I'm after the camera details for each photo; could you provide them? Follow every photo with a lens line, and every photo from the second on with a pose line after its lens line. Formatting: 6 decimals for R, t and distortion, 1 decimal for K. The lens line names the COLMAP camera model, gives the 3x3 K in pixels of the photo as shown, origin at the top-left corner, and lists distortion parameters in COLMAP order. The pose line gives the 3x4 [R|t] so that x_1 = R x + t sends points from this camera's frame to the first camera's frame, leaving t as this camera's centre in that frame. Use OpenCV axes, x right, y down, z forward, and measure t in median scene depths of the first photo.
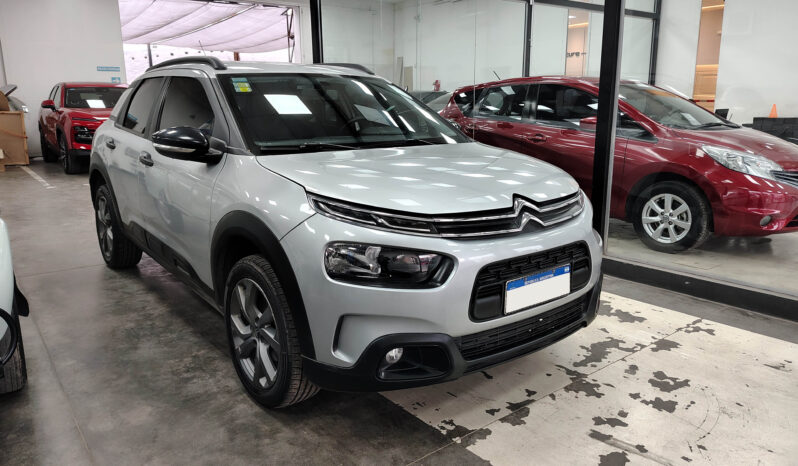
lens RADIAL K [[567.0, 0, 377.8], [0, 567.0, 219.3], [0, 0, 1]] dist [0.039582, -0.046379]
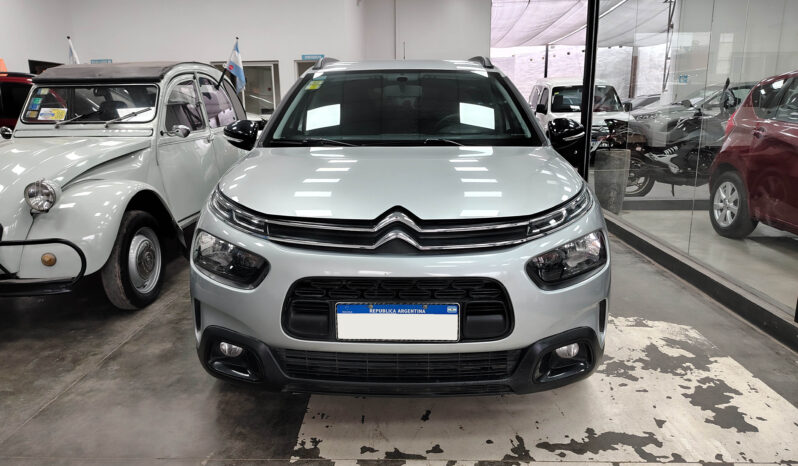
lens RADIAL K [[567.0, 0, 397.0], [0, 567.0, 234.0], [0, 0, 1]] dist [0.039582, -0.046379]
pose [[0.770827, 0.132987, -0.623009, 0.672590], [-0.116697, 0.990896, 0.067130, -0.052804], [0.626264, 0.020958, 0.779329, 0.303755]]
